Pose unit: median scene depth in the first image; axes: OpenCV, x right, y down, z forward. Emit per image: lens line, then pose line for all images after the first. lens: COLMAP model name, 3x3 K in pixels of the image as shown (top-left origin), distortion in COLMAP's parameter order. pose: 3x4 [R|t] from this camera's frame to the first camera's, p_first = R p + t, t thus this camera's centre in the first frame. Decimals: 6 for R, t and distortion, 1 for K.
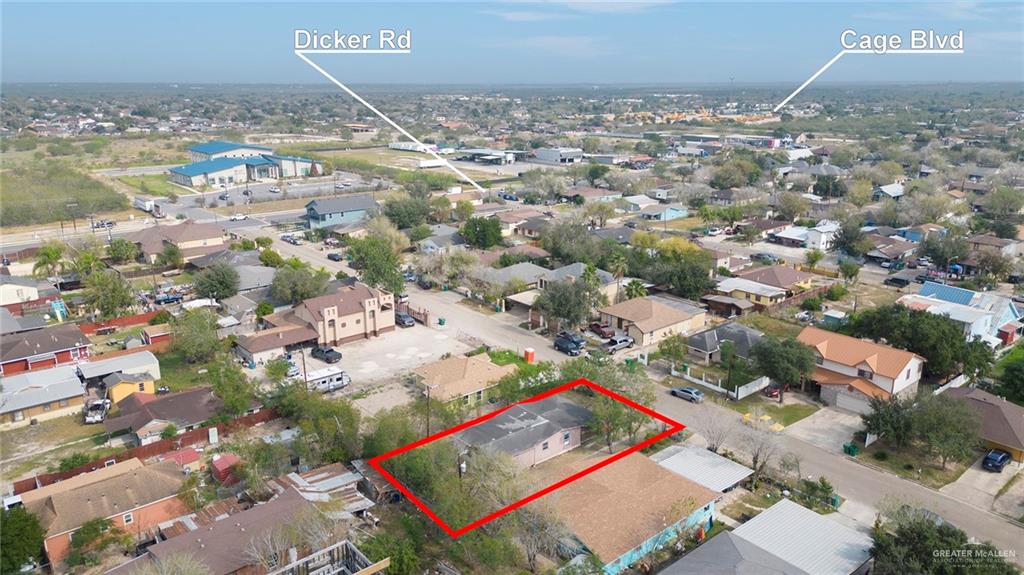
lens RADIAL K [[727.0, 0, 512.0], [0, 727.0, 287.5], [0, 0, 1]] dist [0.095762, -0.126862]
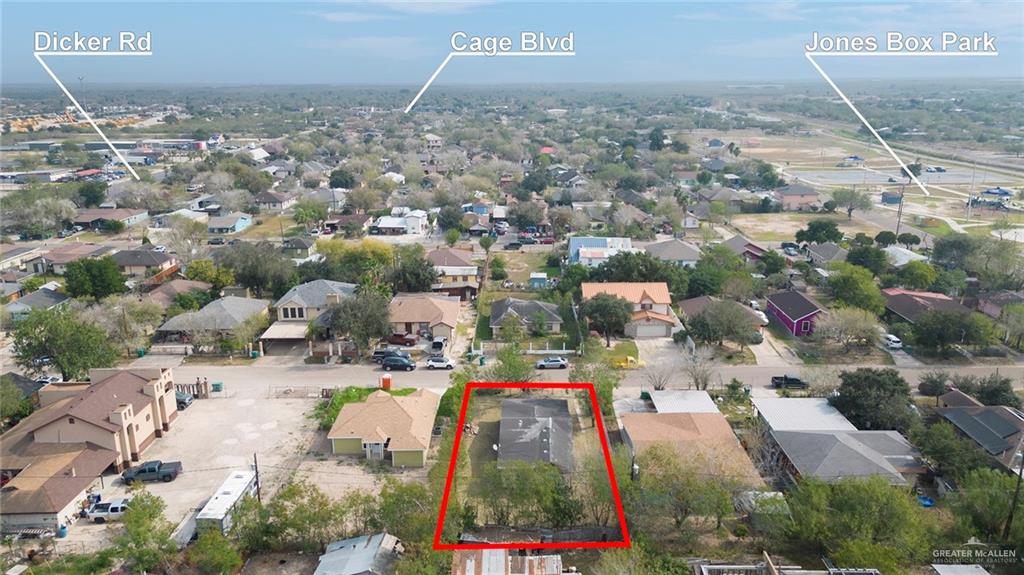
lens RADIAL K [[727.0, 0, 512.0], [0, 727.0, 287.5], [0, 0, 1]] dist [0.095762, -0.126862]
pose [[0.647925, -0.213881, 0.731059, -0.462442], [0.213244, 0.972323, 0.095471, -0.067582], [-0.731245, 0.094036, 0.675602, 0.231296]]
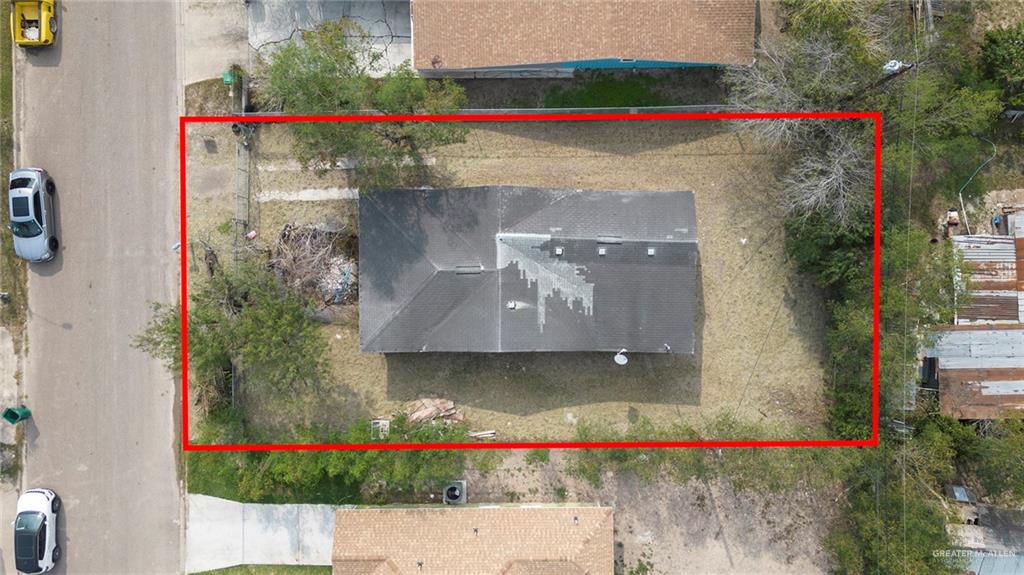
lens RADIAL K [[727.0, 0, 512.0], [0, 727.0, 287.5], [0, 0, 1]] dist [0.095762, -0.126862]
pose [[-0.771526, -0.636197, -0.001144, 0.015824], [0.181213, -0.221482, 0.958179, -0.154411], [-0.609844, 0.739053, 0.286166, 0.606793]]
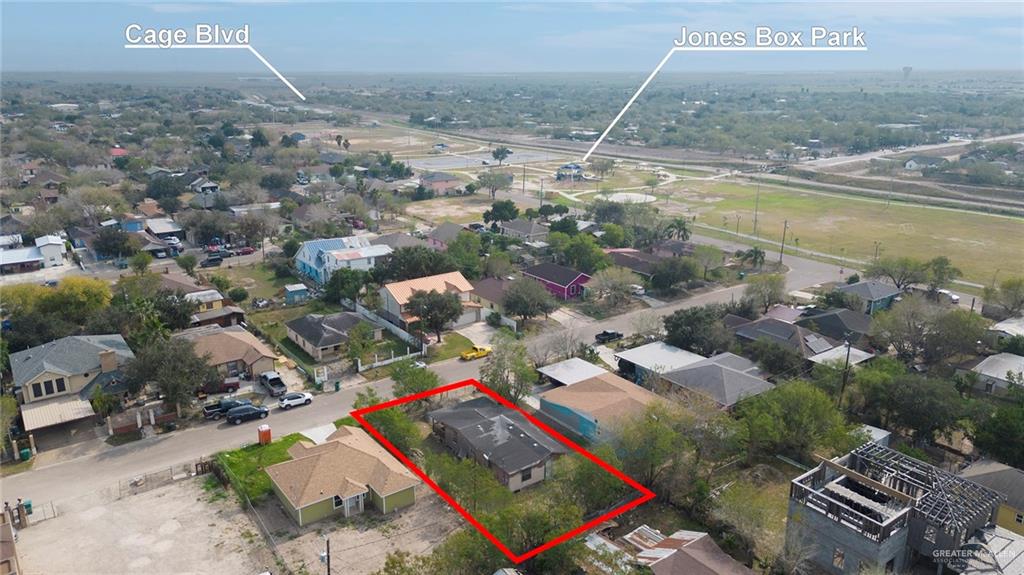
lens RADIAL K [[727.0, 0, 512.0], [0, 727.0, 287.5], [0, 0, 1]] dist [0.095762, -0.126862]
pose [[0.063339, -0.285723, 0.956217, -0.580505], [0.270382, 0.927219, 0.259148, -0.159288], [-0.960667, 0.242130, 0.135984, 0.546128]]
